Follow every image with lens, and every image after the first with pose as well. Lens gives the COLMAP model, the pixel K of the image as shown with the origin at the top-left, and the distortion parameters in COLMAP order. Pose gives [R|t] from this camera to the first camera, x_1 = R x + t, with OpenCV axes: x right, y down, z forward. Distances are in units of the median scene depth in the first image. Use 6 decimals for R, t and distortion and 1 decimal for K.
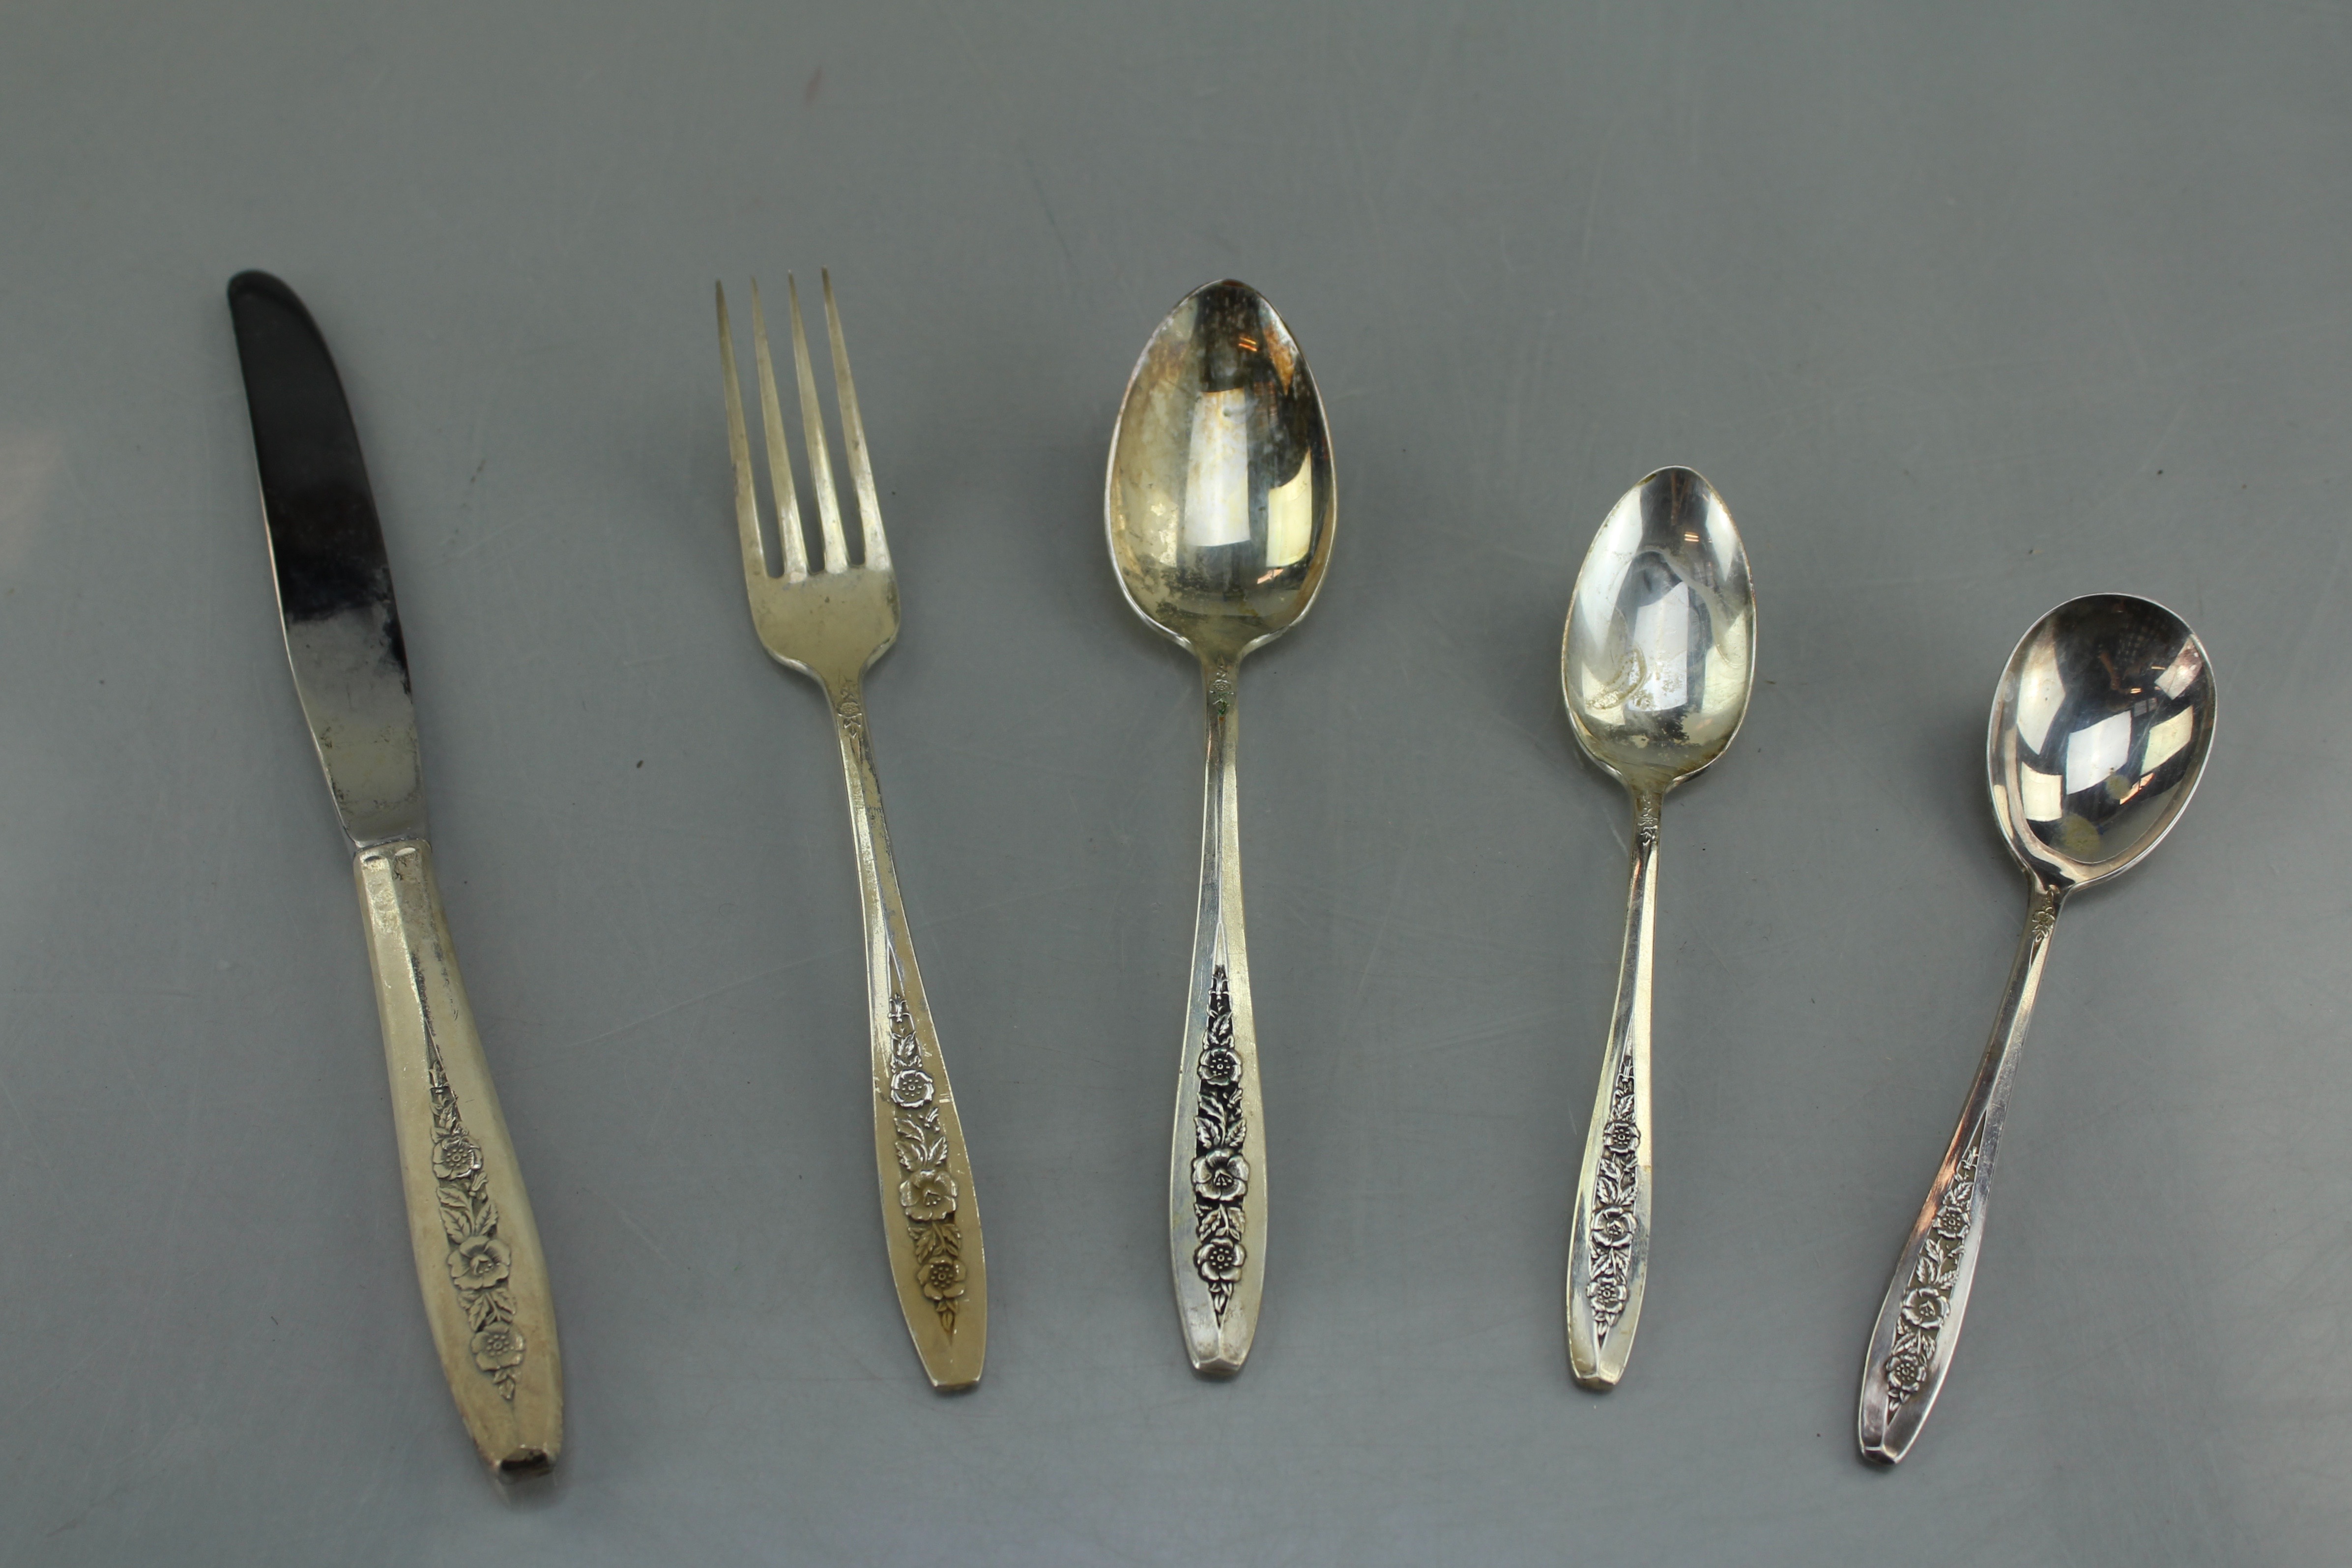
lens RADIAL K [[2928.4, 0, 1176.0], [0, 2928.4, 784.0], [0, 0, 1]] dist [-0.157684, 0.443059]
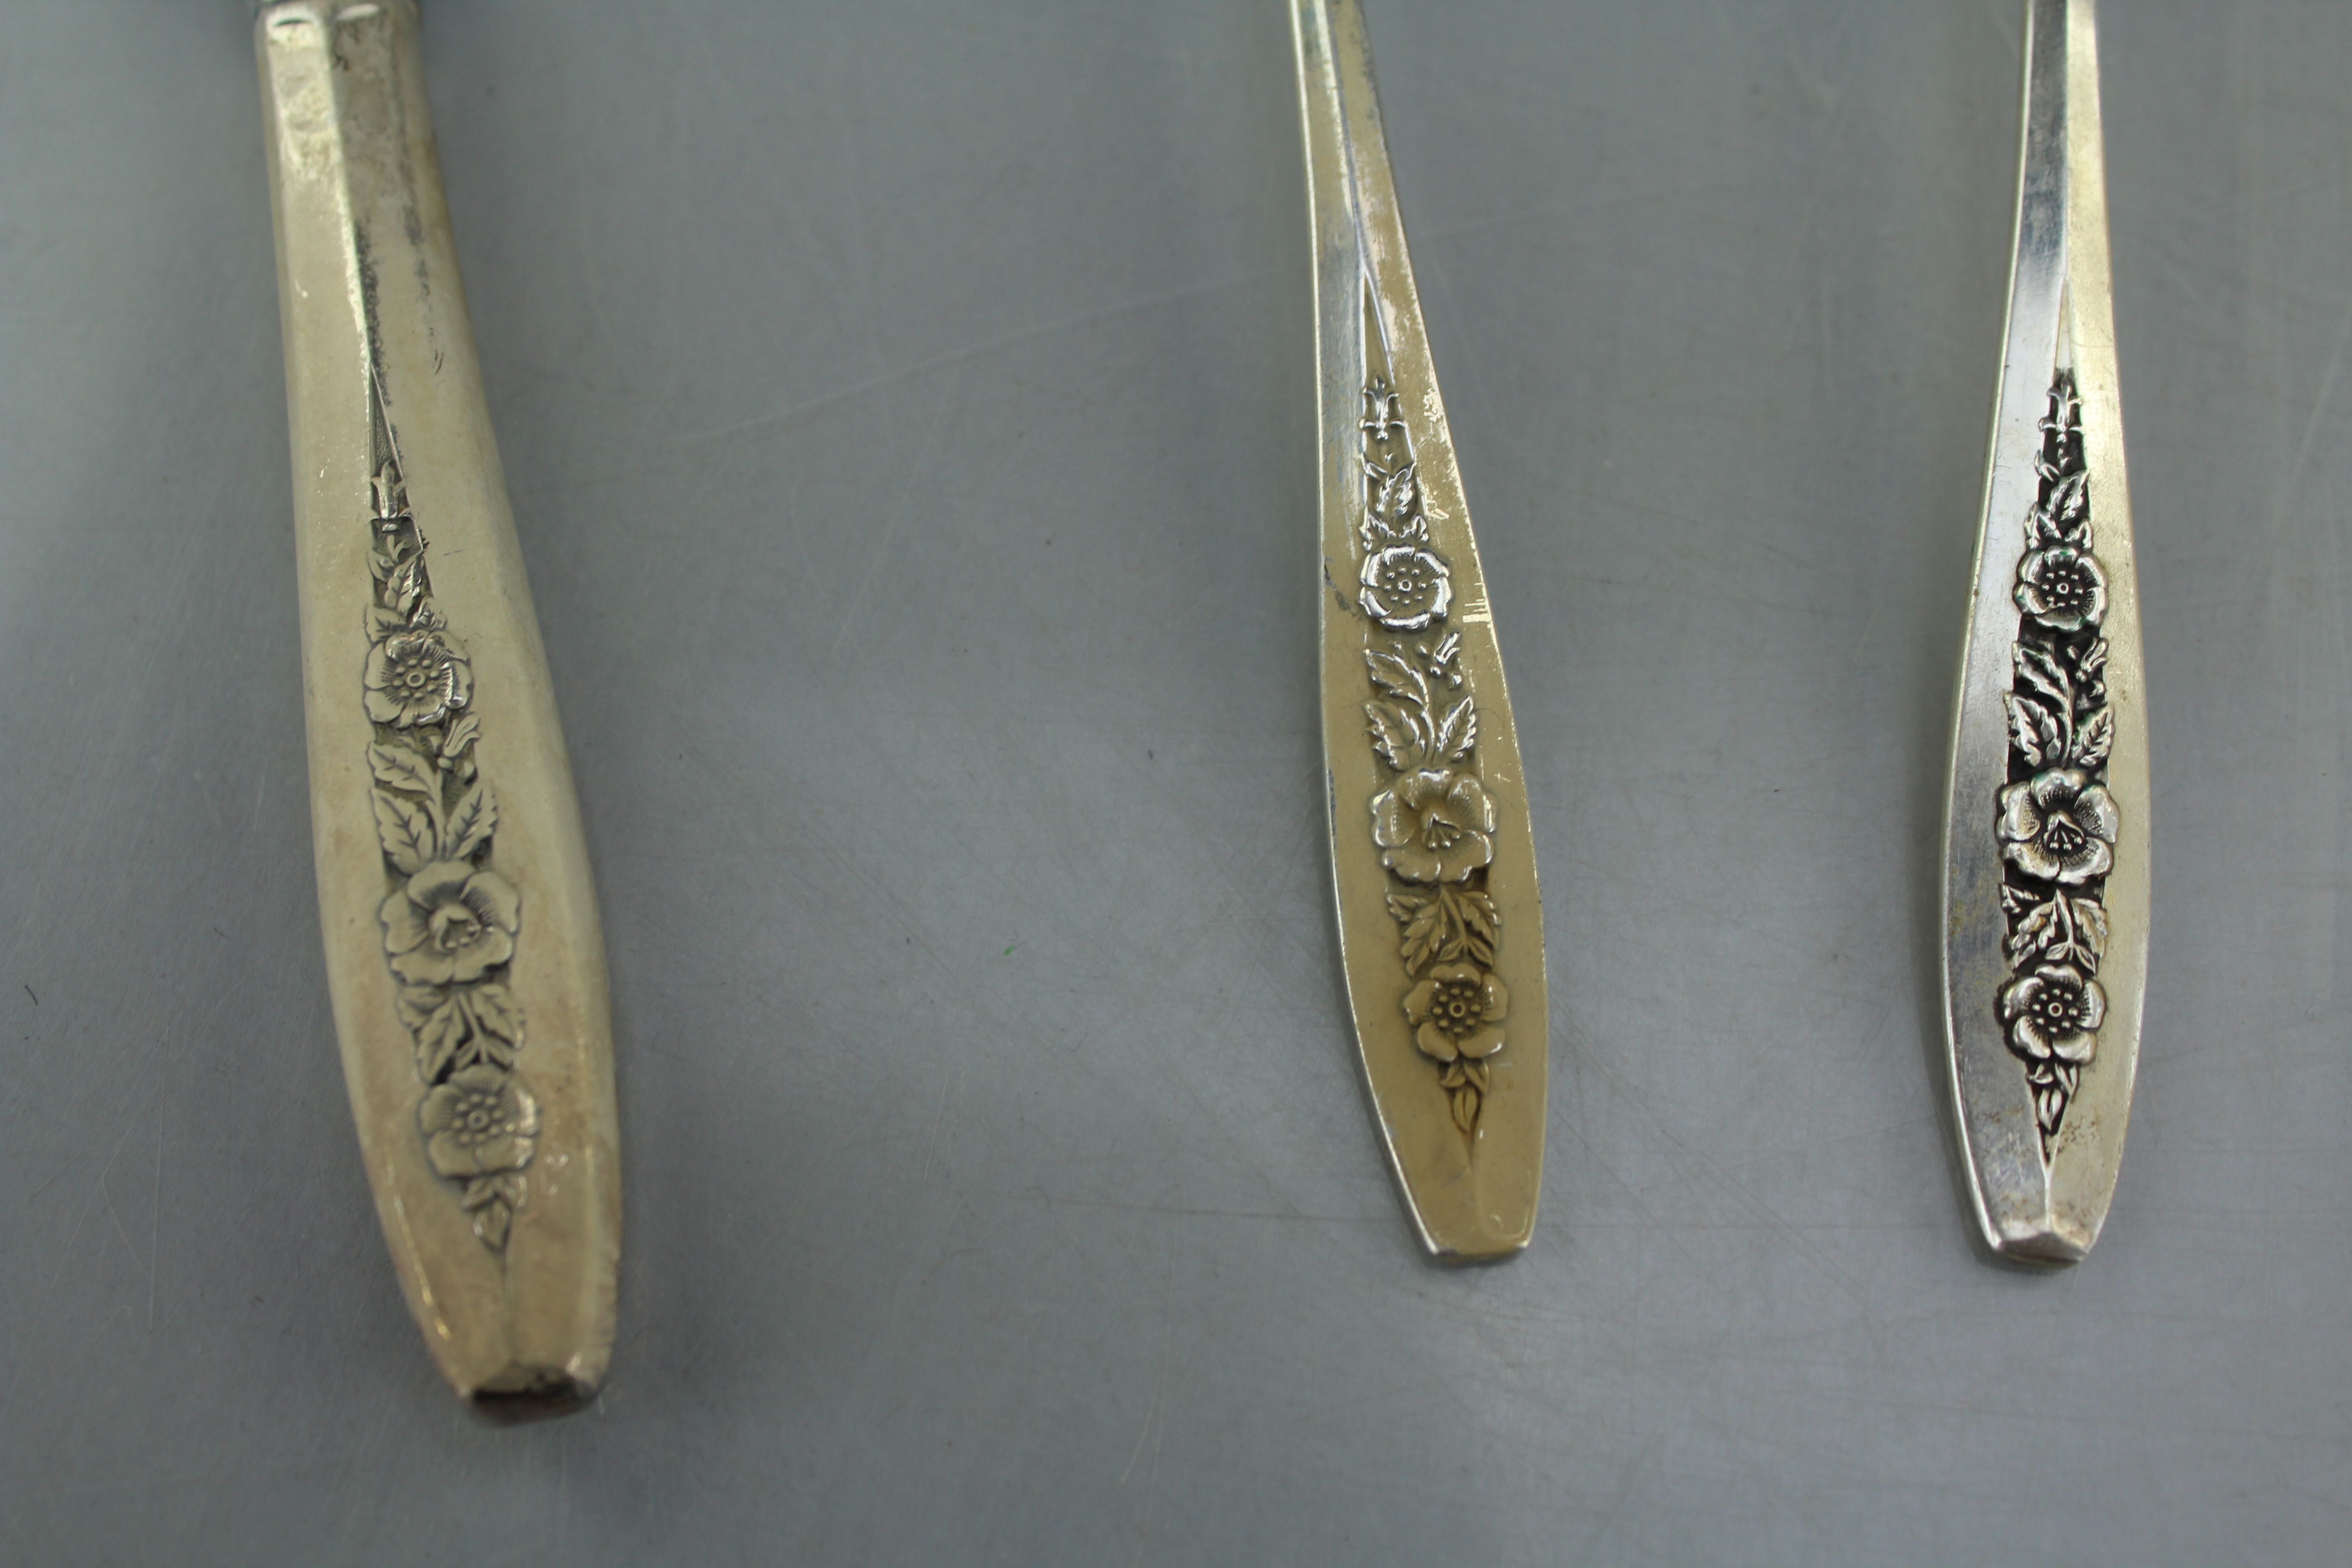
lens RADIAL K [[2928.4, 0, 1176.0], [0, 2928.4, 784.0], [0, 0, 1]] dist [-0.157684, 0.443059]
pose [[0.995270, 0.079190, -0.056280, -0.099597], [-0.065283, 0.974158, 0.216226, 0.037522], [0.071948, -0.211529, 0.974720, 0.547057]]
